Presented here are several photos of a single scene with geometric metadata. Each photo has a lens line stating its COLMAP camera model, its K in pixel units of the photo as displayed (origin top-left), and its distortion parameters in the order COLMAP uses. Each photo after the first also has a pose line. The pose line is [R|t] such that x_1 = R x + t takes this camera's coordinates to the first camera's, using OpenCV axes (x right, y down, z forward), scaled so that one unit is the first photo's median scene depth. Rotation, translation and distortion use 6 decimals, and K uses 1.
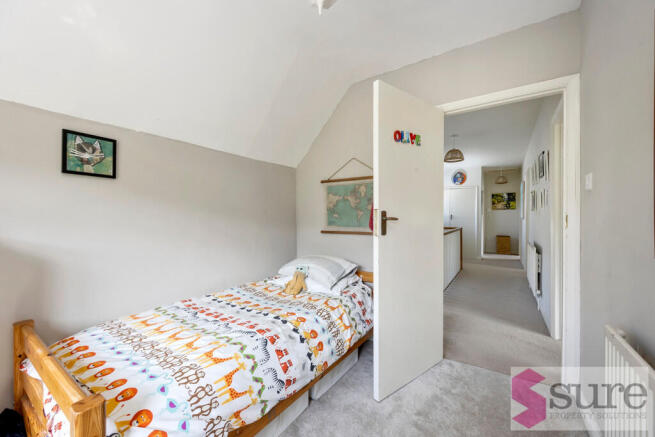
lens RADIAL K [[263.0, 0, 329.2], [0, 263.0, 216.7], [0, 0, 1]] dist [-0.000328, -0.000093]
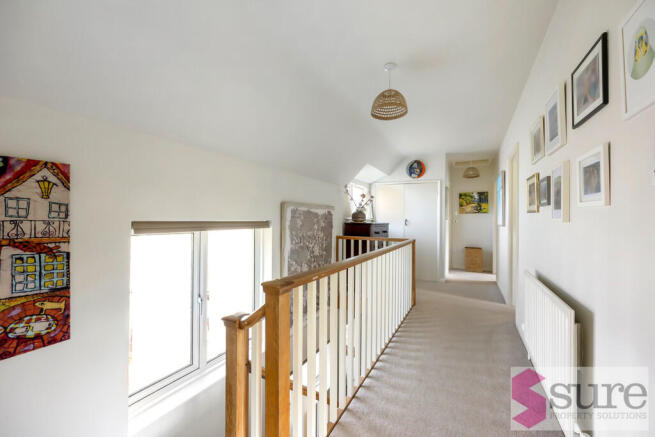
lens RADIAL K [[263.0, 0, 327.2], [0, 263.0, 219.4], [0, 0, 1]] dist [-0.000328, -0.000093]
pose [[0.995864, 0.005316, 0.090697, 0.395269], [-0.004627, 0.999959, -0.007800, -0.001974], [-0.090735, 0.007348, 0.995848, 0.647871]]
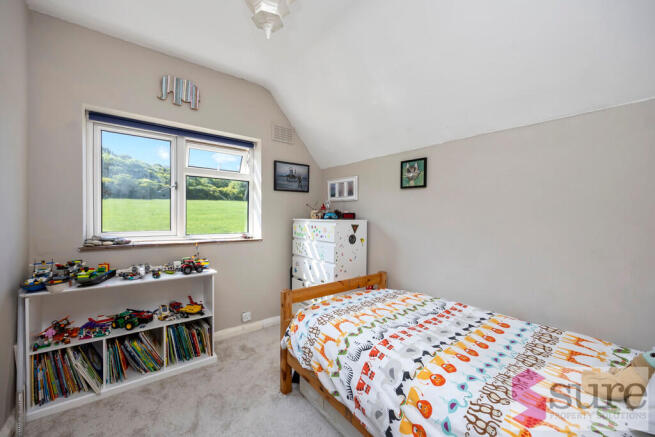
lens RADIAL K [[263.0, 0, 331.5], [0, 263.0, 216.4], [0, 0, 1]] dist [-0.000328, -0.000093]
pose [[-0.303224, 0.007050, -0.952893, 0.522934], [-0.010898, 0.999882, 0.010866, -0.007727], [0.952857, 0.013679, -0.303111, 0.860434]]
